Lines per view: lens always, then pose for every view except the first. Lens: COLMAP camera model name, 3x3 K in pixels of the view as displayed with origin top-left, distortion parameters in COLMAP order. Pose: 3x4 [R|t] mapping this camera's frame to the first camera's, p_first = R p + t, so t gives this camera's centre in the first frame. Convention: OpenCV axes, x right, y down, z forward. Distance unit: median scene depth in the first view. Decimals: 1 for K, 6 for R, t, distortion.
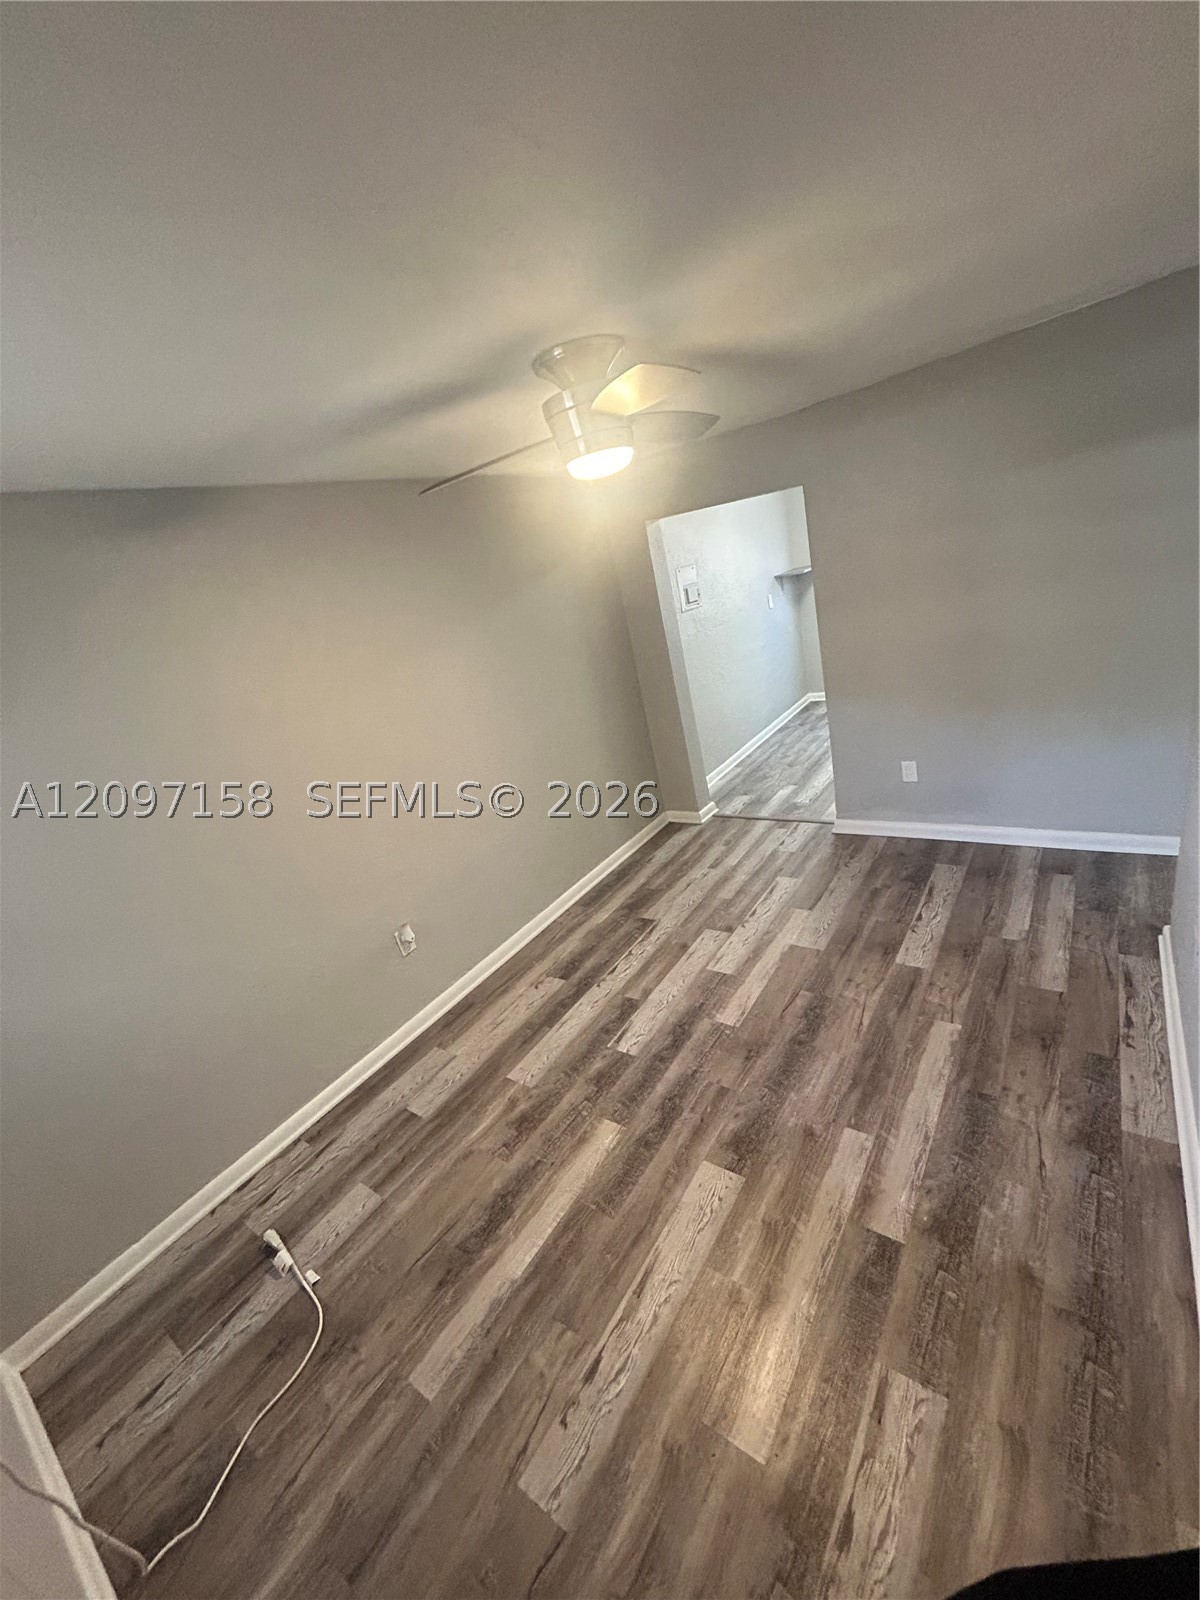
lens RADIAL K [[641.7, 0, 599.4], [0, 641.7, 802.1], [0, 0, 1]] dist [-0.000792, 0.001271]
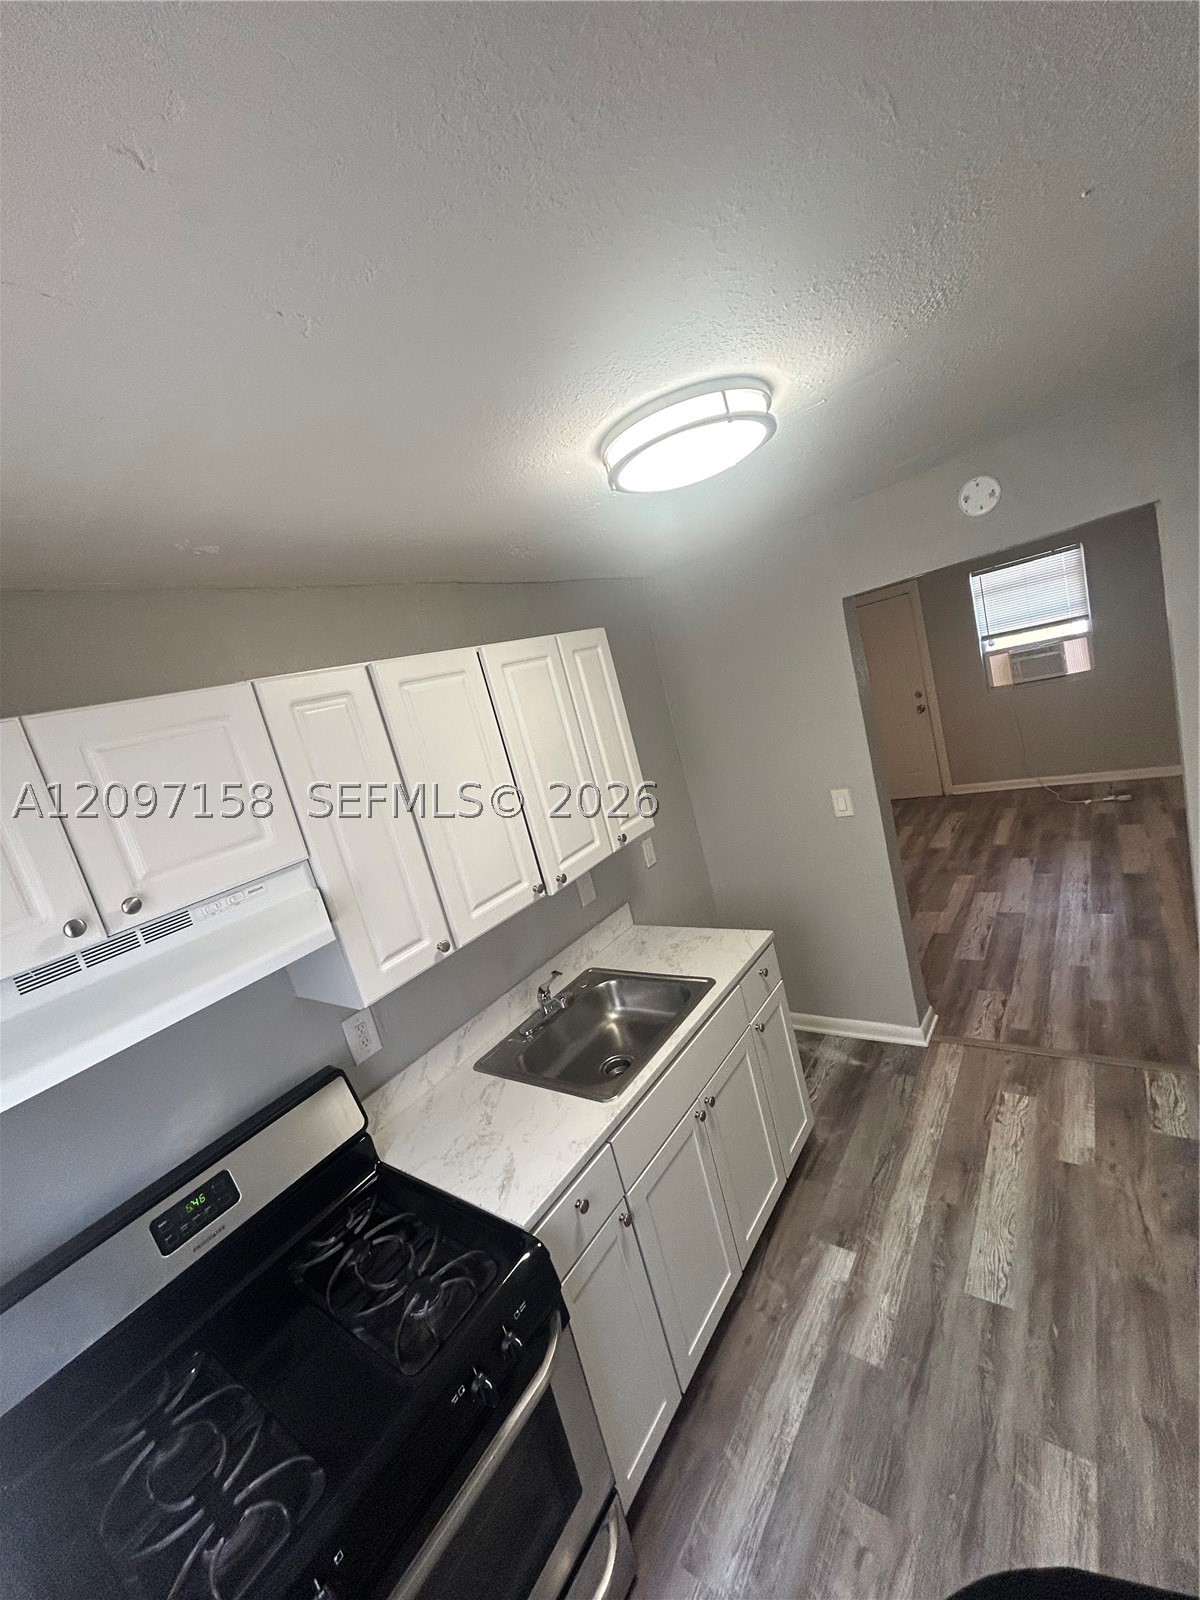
lens RADIAL K [[641.7, 0, 596.4], [0, 641.7, 794.0], [0, 0, 1]] dist [-0.000792, 0.001271]
pose [[-0.889419, 0.445701, 0.101409, 0.956100], [0.437520, 0.765894, 0.471149, -1.263505], [0.132323, 0.463418, -0.876205, 2.696103]]
